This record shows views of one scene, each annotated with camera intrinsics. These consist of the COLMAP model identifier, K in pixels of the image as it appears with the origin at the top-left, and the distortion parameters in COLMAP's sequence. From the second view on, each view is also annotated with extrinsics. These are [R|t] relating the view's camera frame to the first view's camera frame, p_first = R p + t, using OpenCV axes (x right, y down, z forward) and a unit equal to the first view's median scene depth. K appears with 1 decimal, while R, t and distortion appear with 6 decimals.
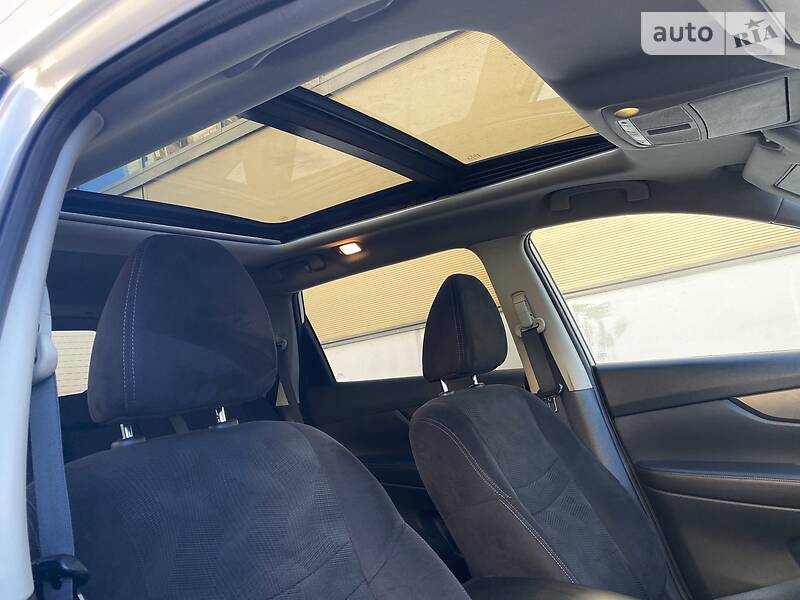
lens RADIAL K [[612.8, 0, 400.0], [0, 612.8, 300.0], [0, 0, 1]] dist [0.050366, -0.061989]
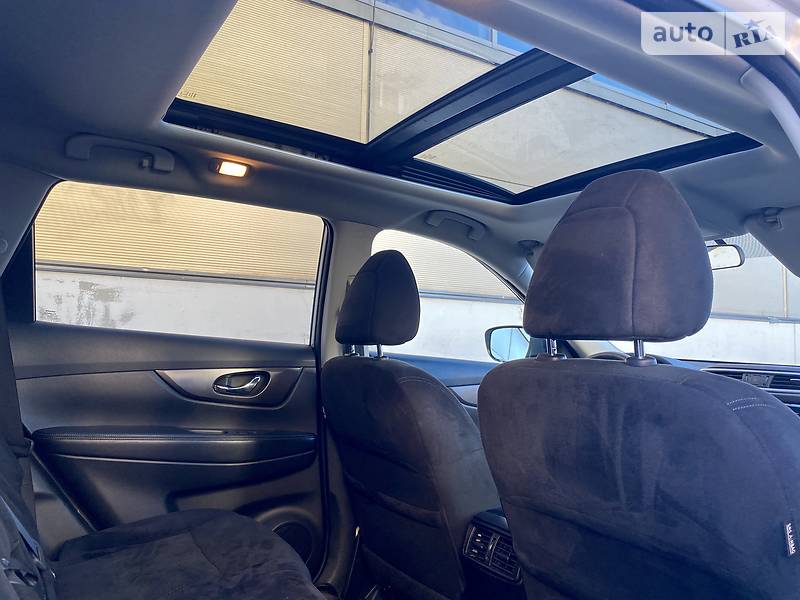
lens RADIAL K [[612.8, 0, 400.0], [0, 612.8, 300.0], [0, 0, 1]] dist [0.050366, -0.061989]
pose [[0.432115, 0.223413, 0.873707, -0.621098], [-0.206113, 0.967651, -0.145496, 0.148305], [-0.877949, -0.117212, 0.464185, 0.381951]]
